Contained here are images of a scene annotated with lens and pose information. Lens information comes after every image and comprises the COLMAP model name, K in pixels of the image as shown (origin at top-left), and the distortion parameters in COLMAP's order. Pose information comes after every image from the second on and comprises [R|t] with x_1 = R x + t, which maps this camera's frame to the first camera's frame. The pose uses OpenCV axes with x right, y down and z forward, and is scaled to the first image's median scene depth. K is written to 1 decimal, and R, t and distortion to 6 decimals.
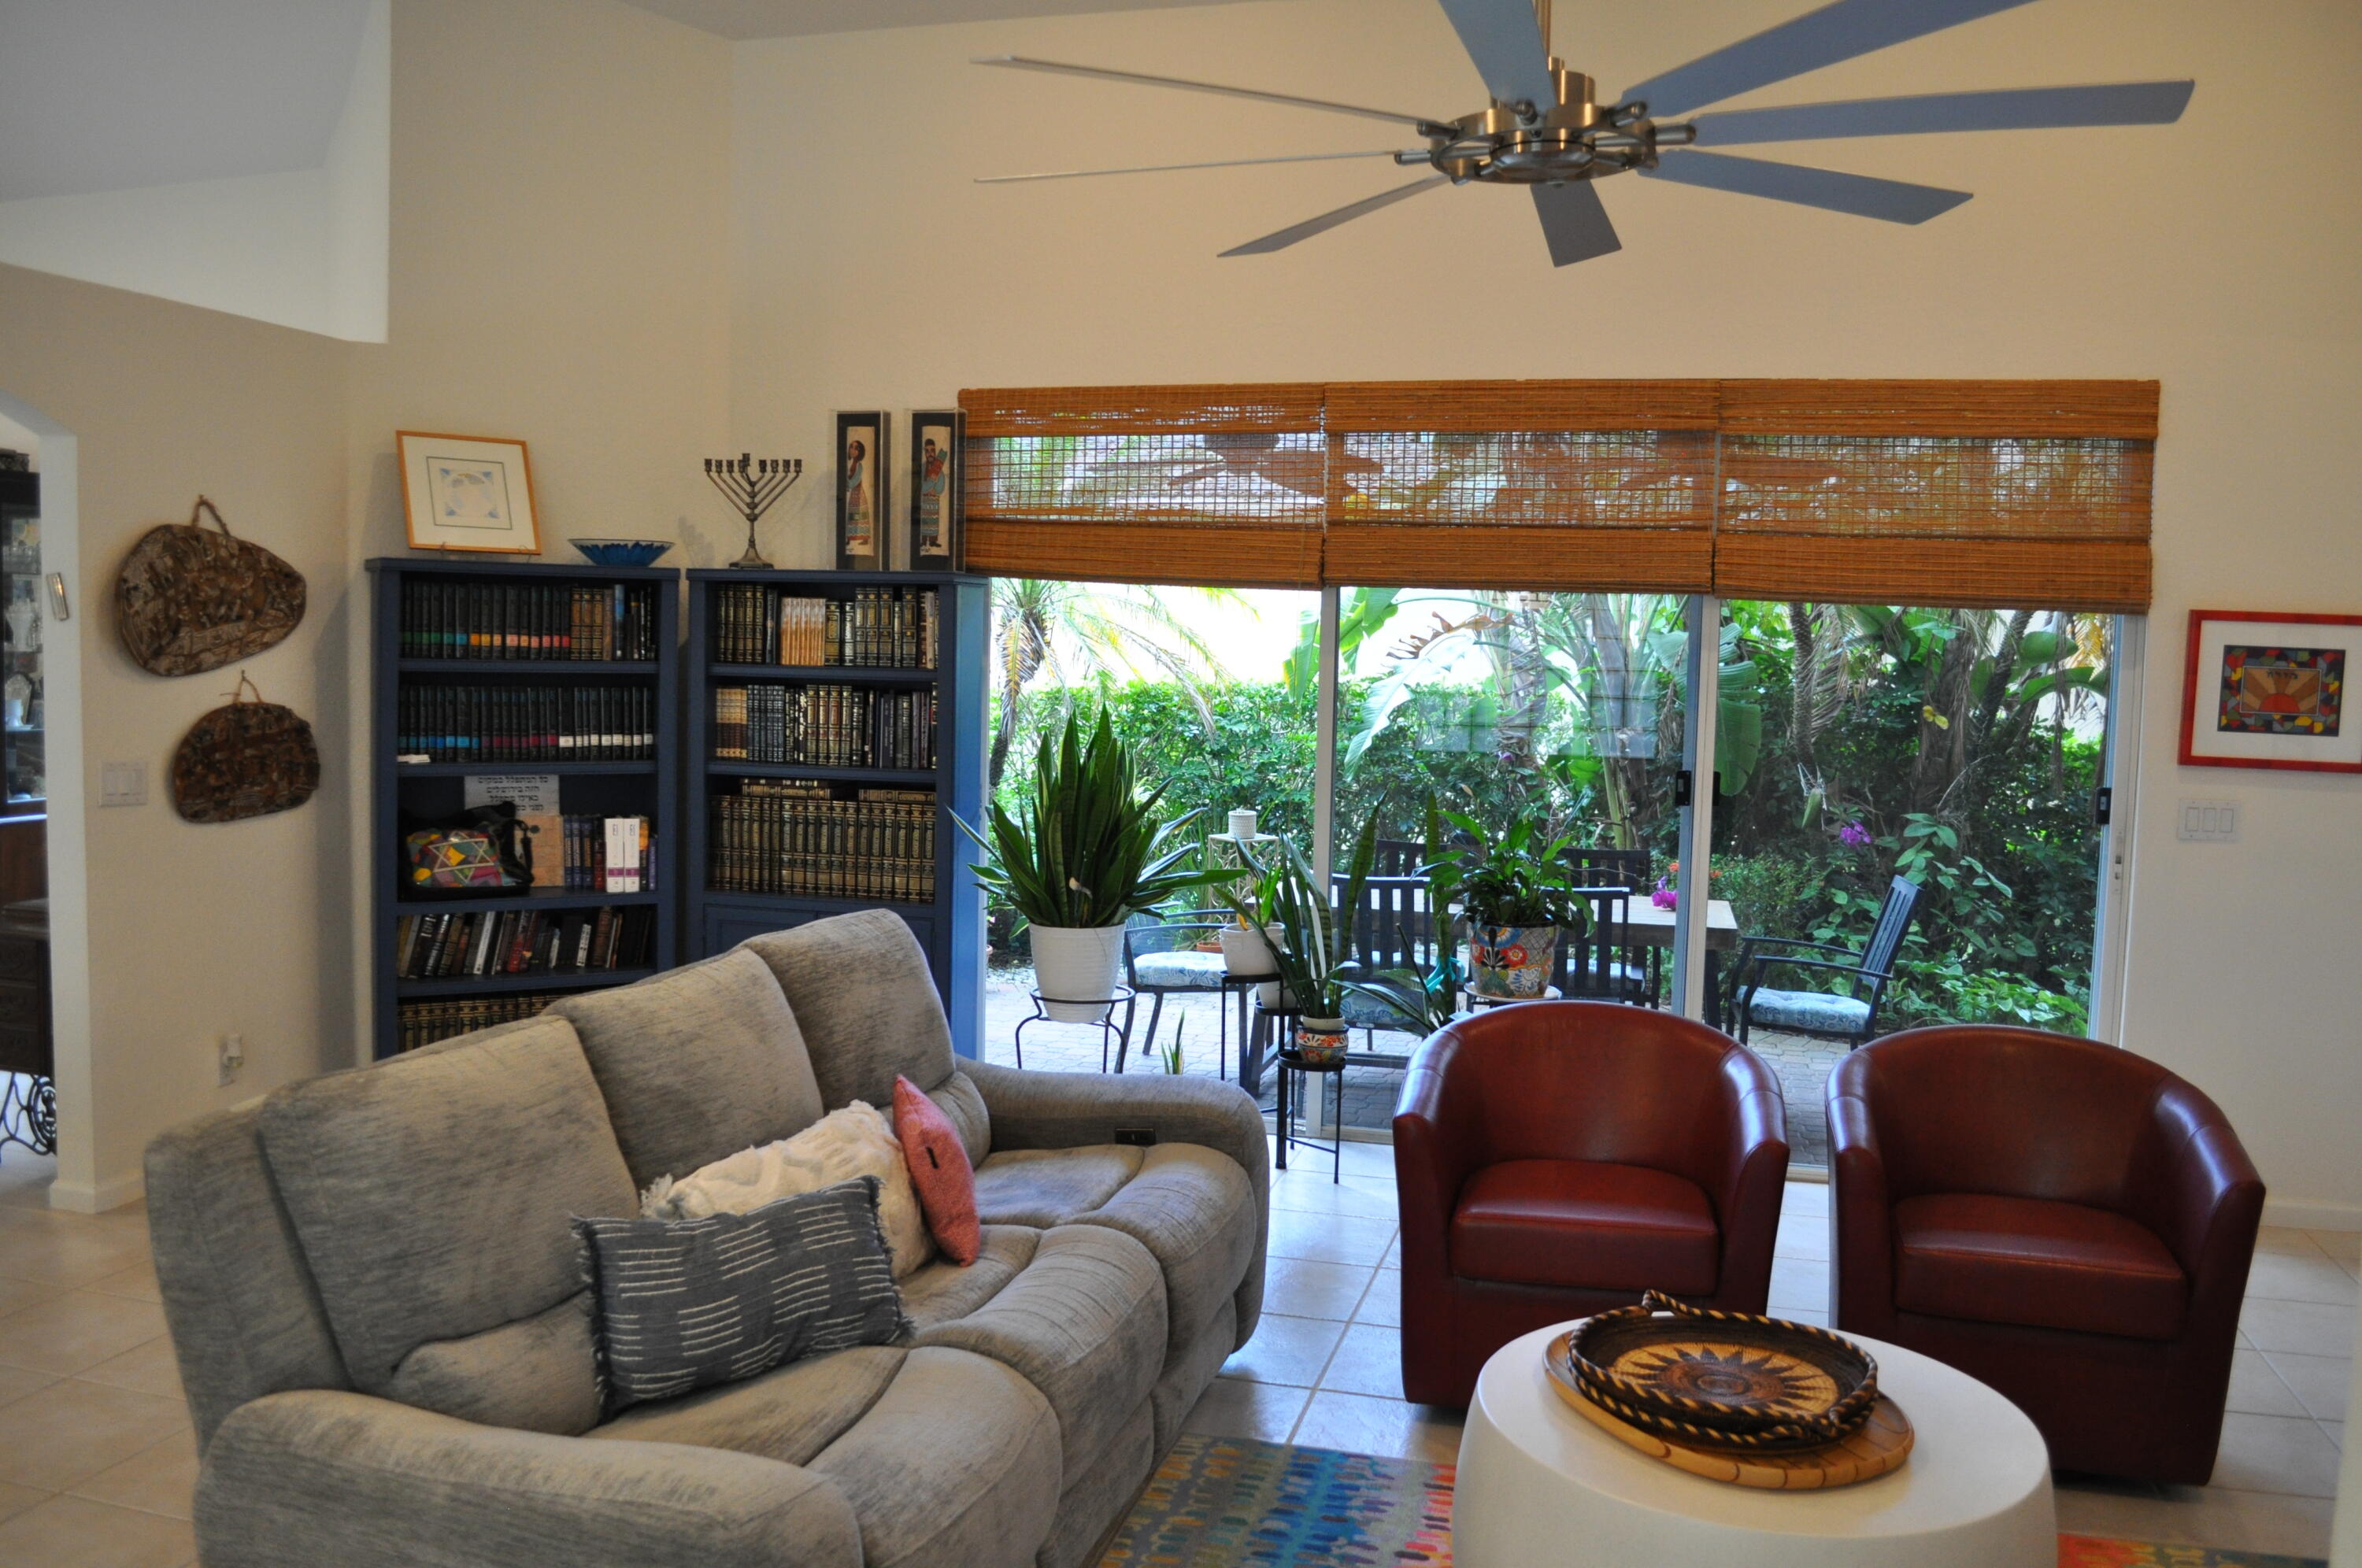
lens RADIAL K [[1872.1, 0, 1189.7], [0, 1872.1, 792.2], [0, 0, 1]] dist [-0.081738, 0.010444]
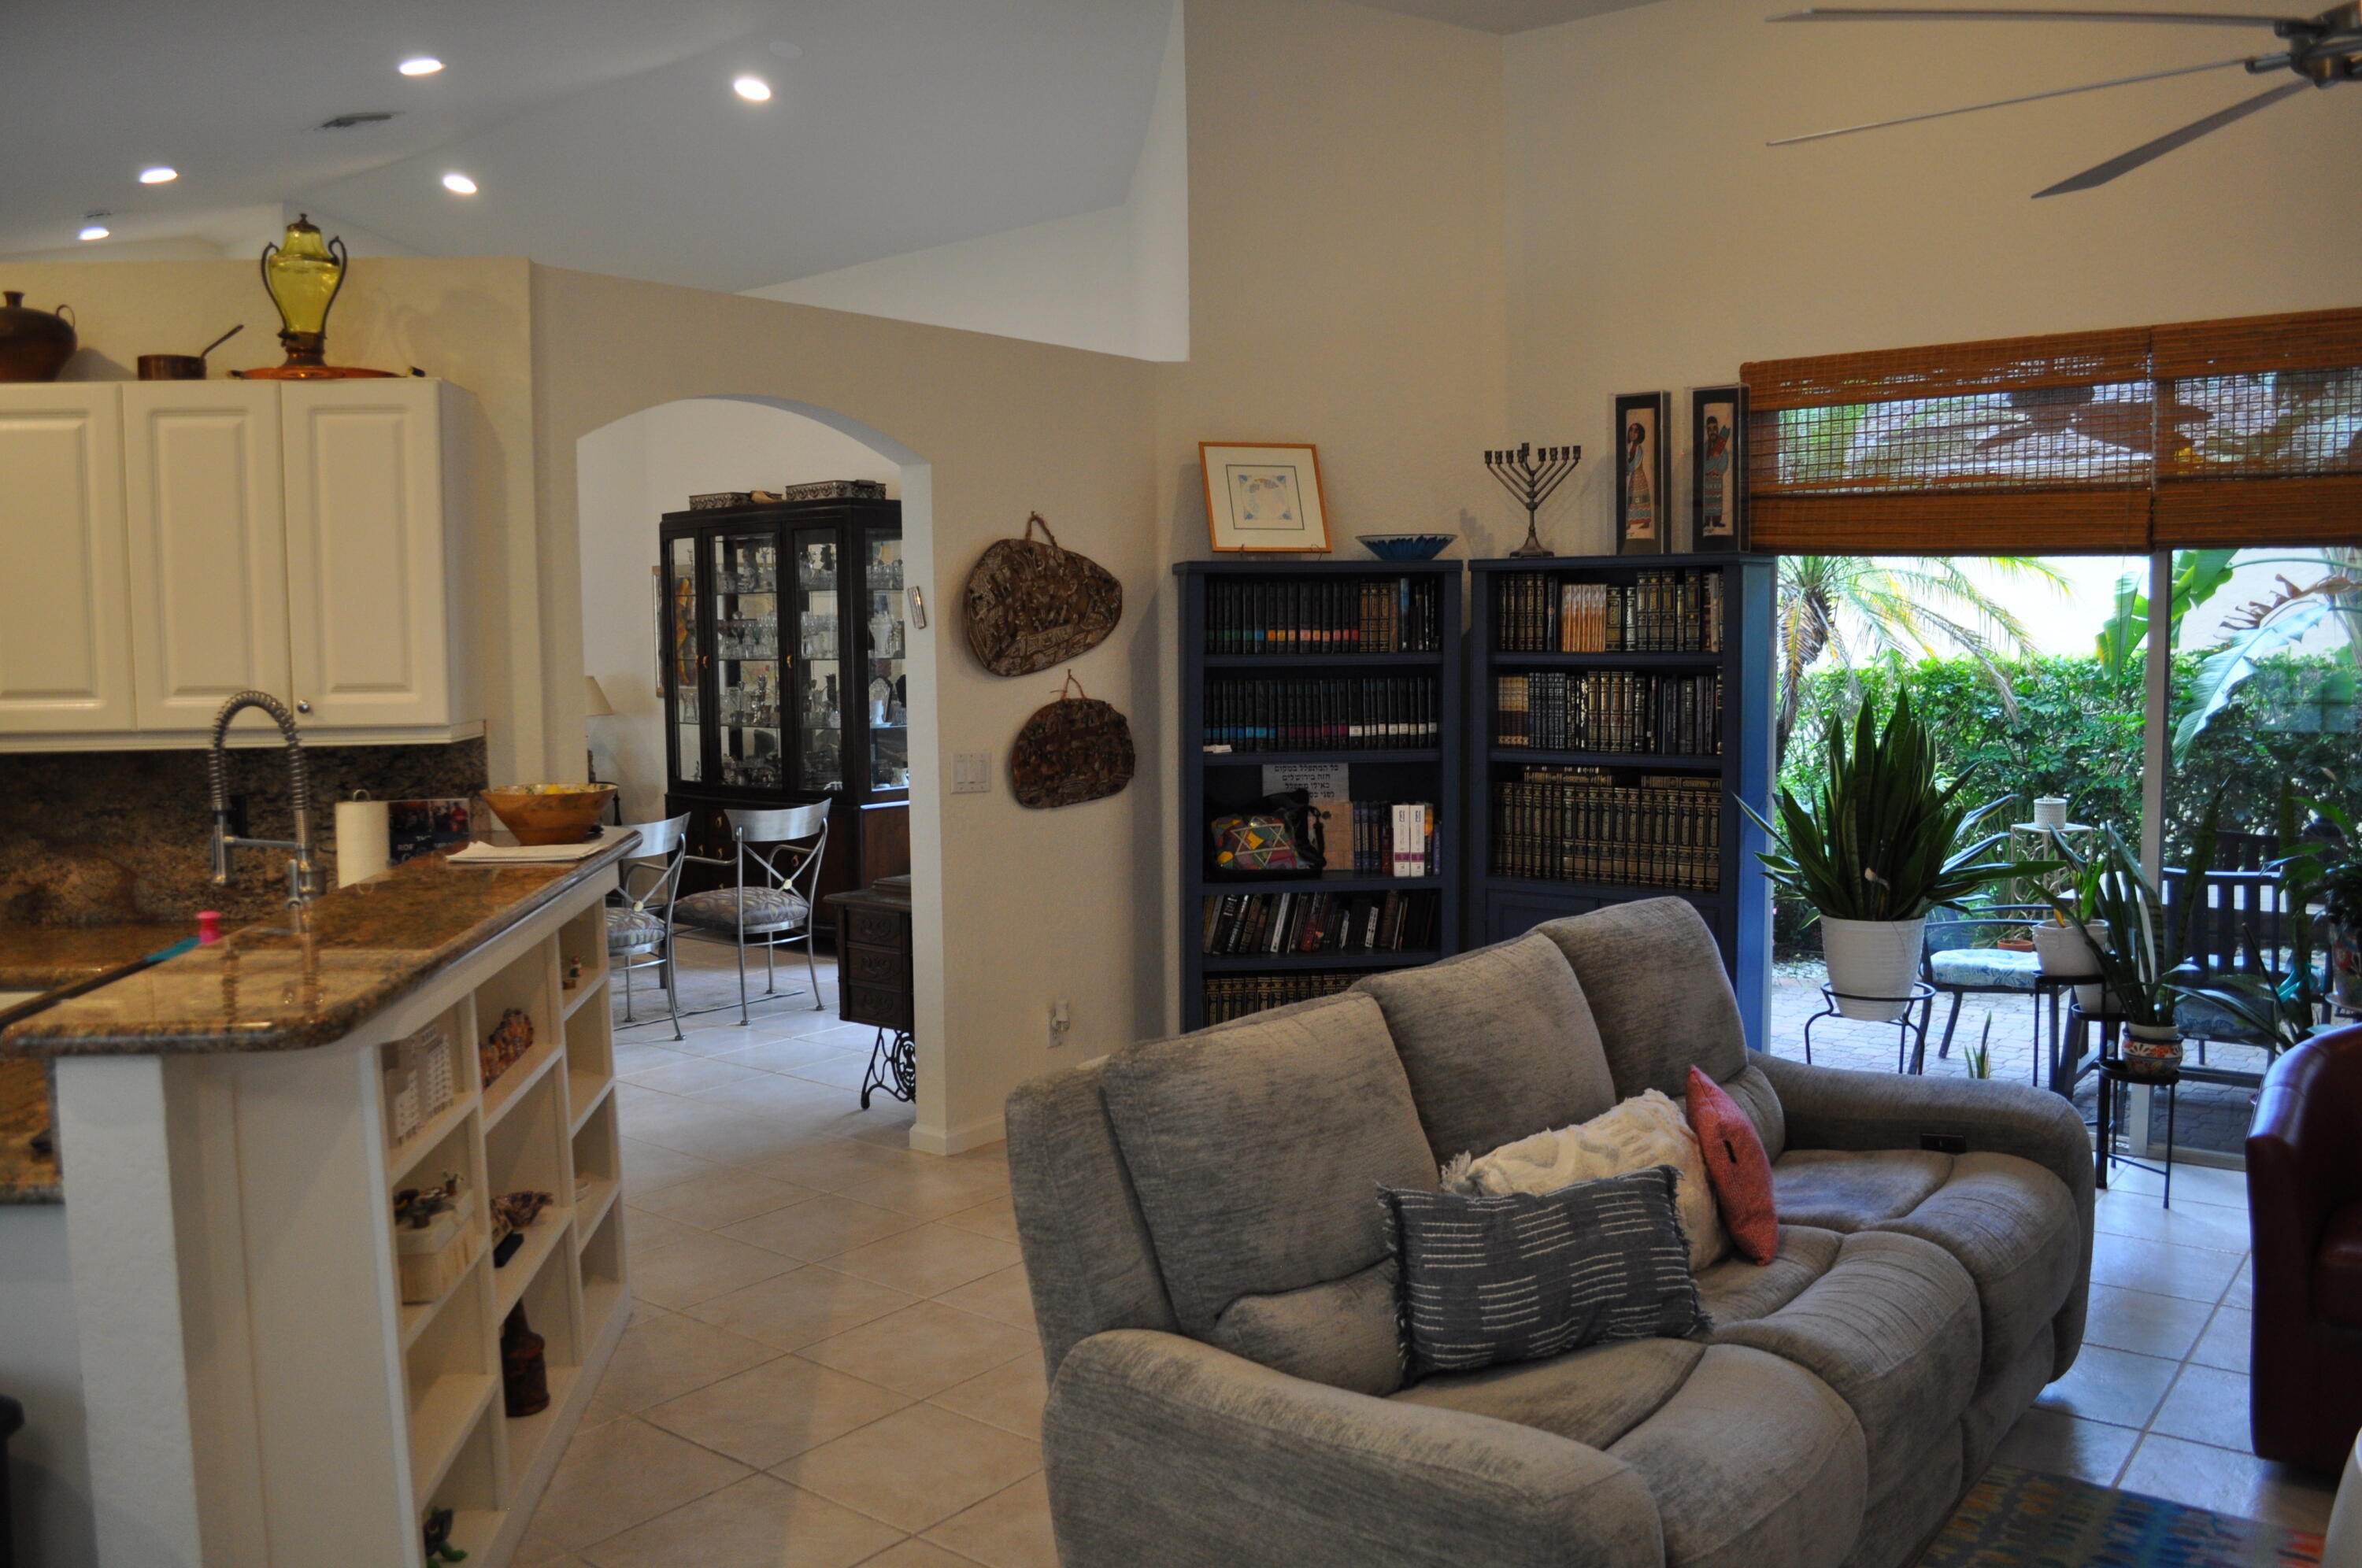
lens RADIAL K [[1872.1, 0, 1189.7], [0, 1872.1, 792.2], [0, 0, 1]] dist [-0.081738, 0.010444]
pose [[0.918765, -0.000664, -0.394804, -0.007681], [0.003091, 0.999980, 0.005512, 0.000969], [0.394793, -0.006284, 0.918749, -0.001083]]
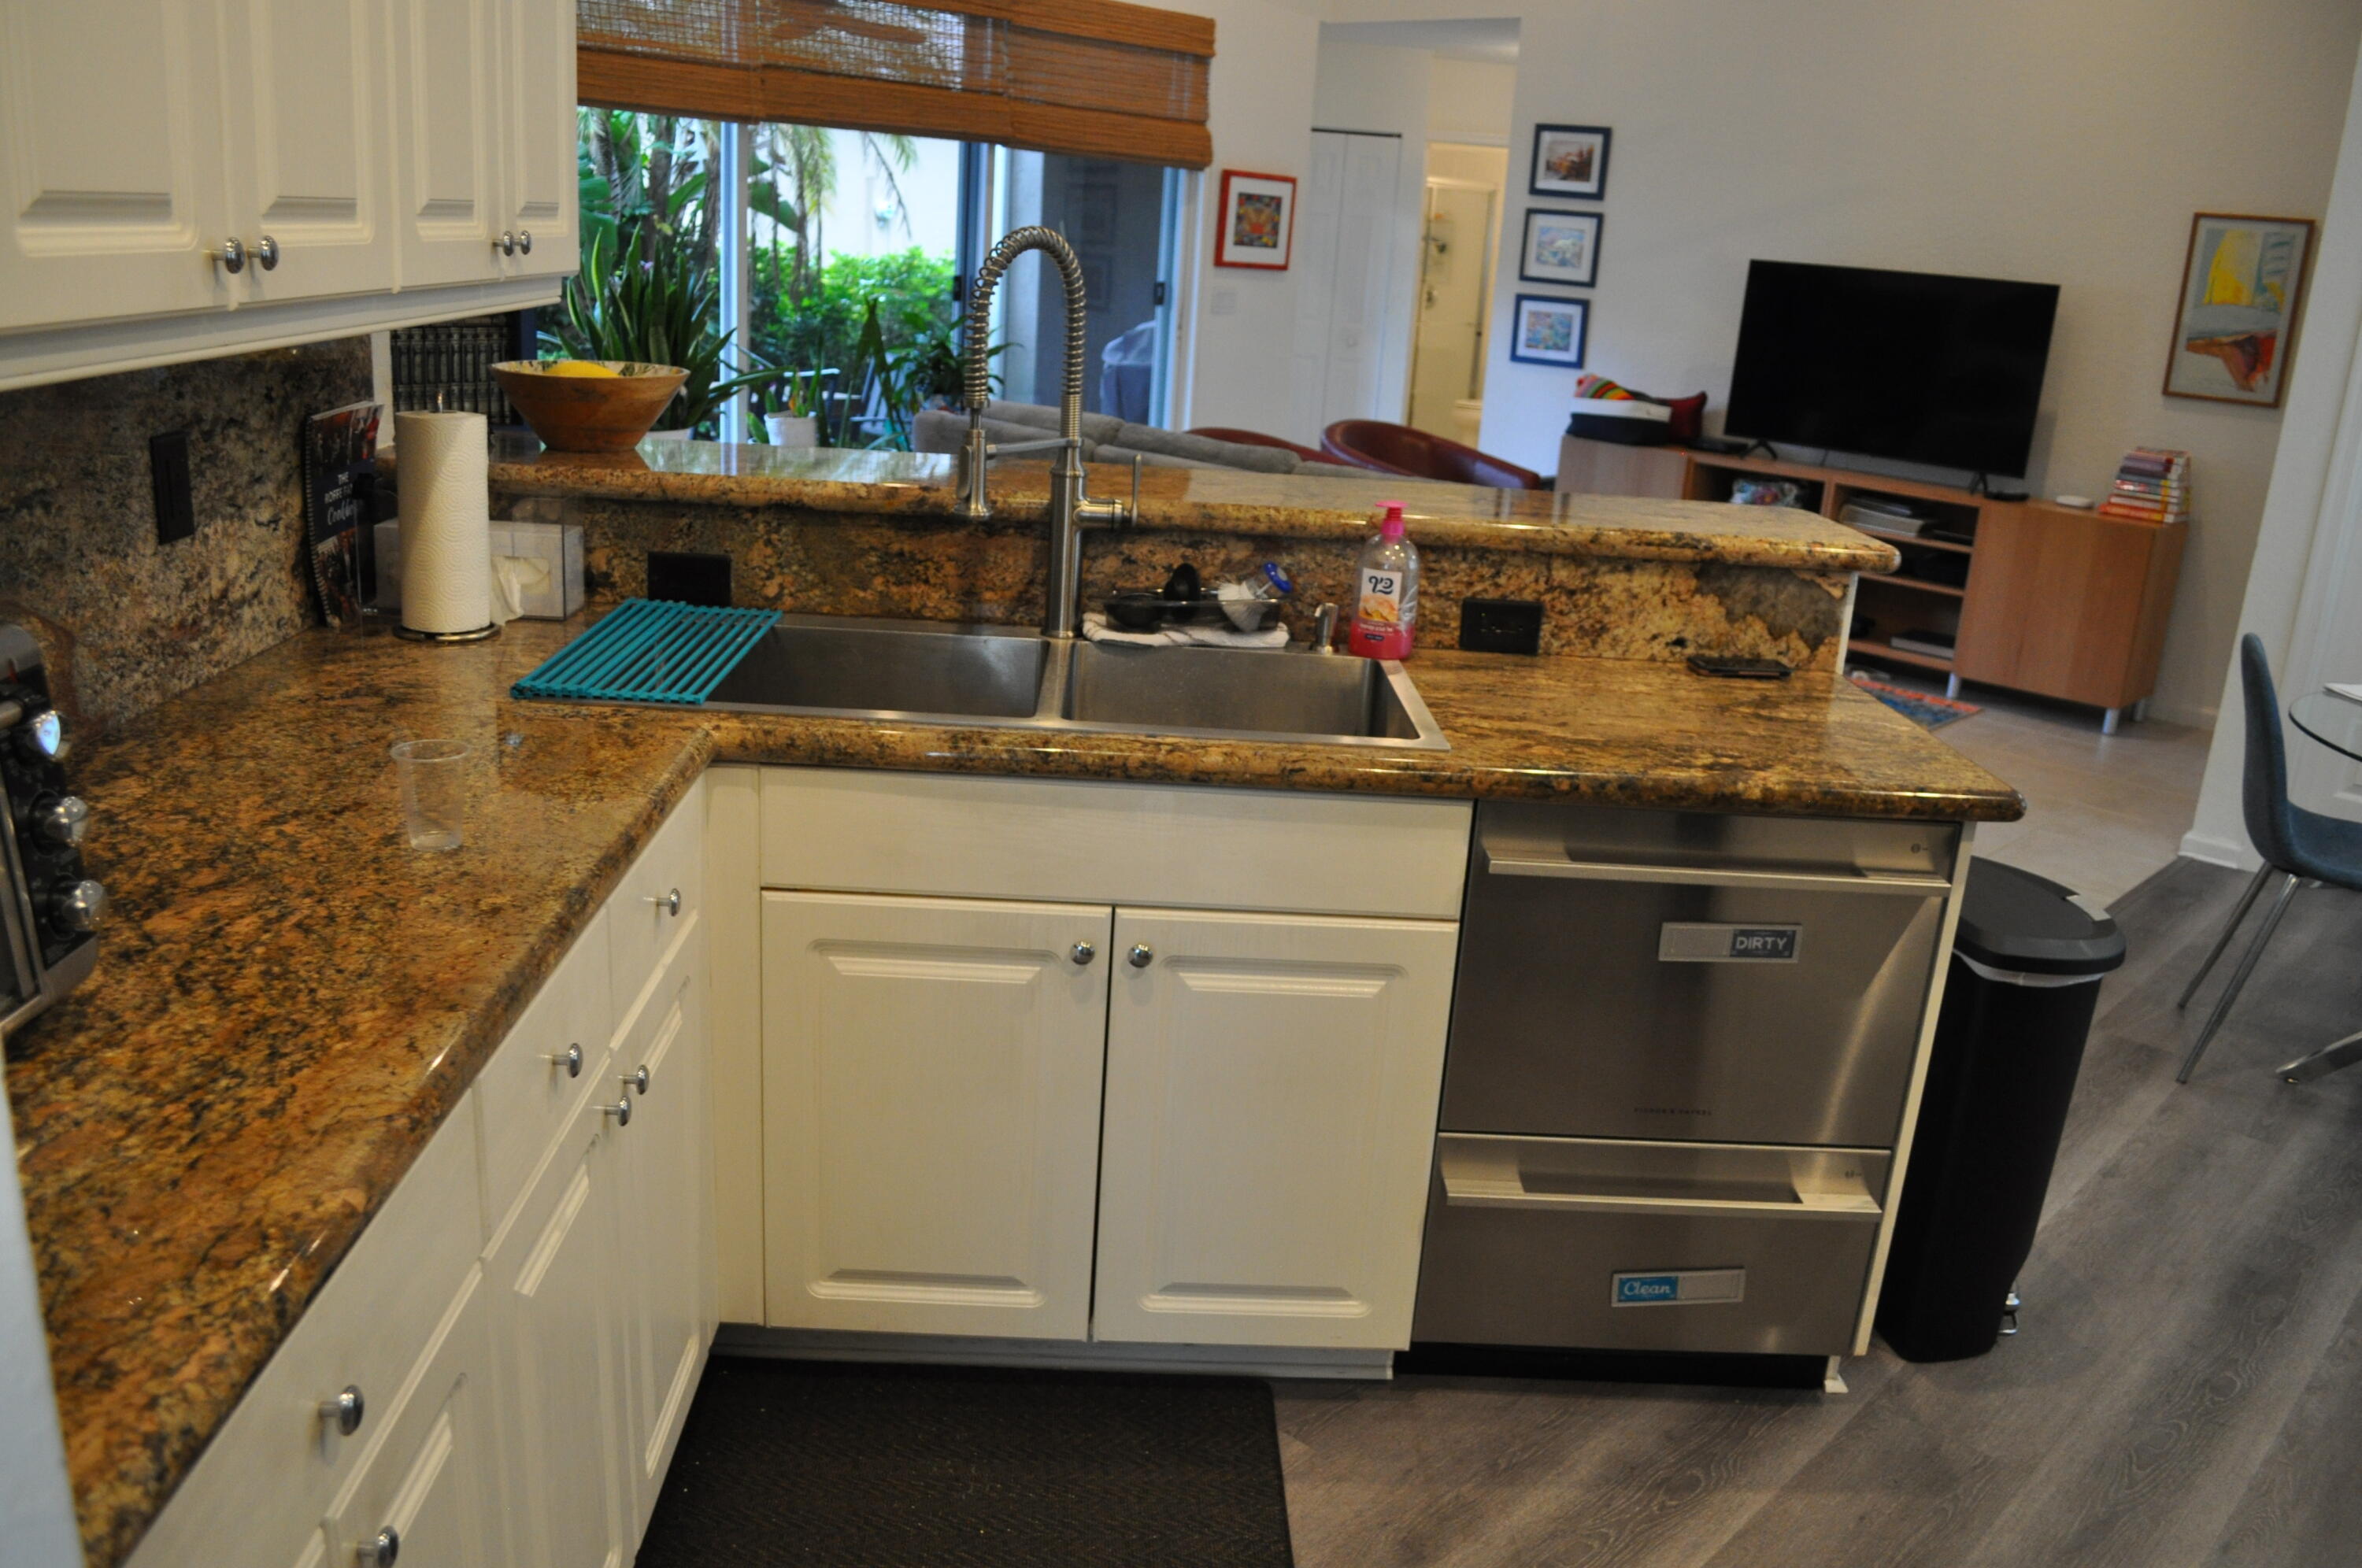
lens RADIAL K [[1872.1, 0, 1189.7], [0, 1872.1, 792.2], [0, 0, 1]] dist [-0.081738, 0.010444]
pose [[0.483277, -0.251376, 0.838602, -0.907093], [0.013256, 0.959882, 0.280092, -0.027655], [-0.875367, -0.124246, 0.467221, 0.169654]]
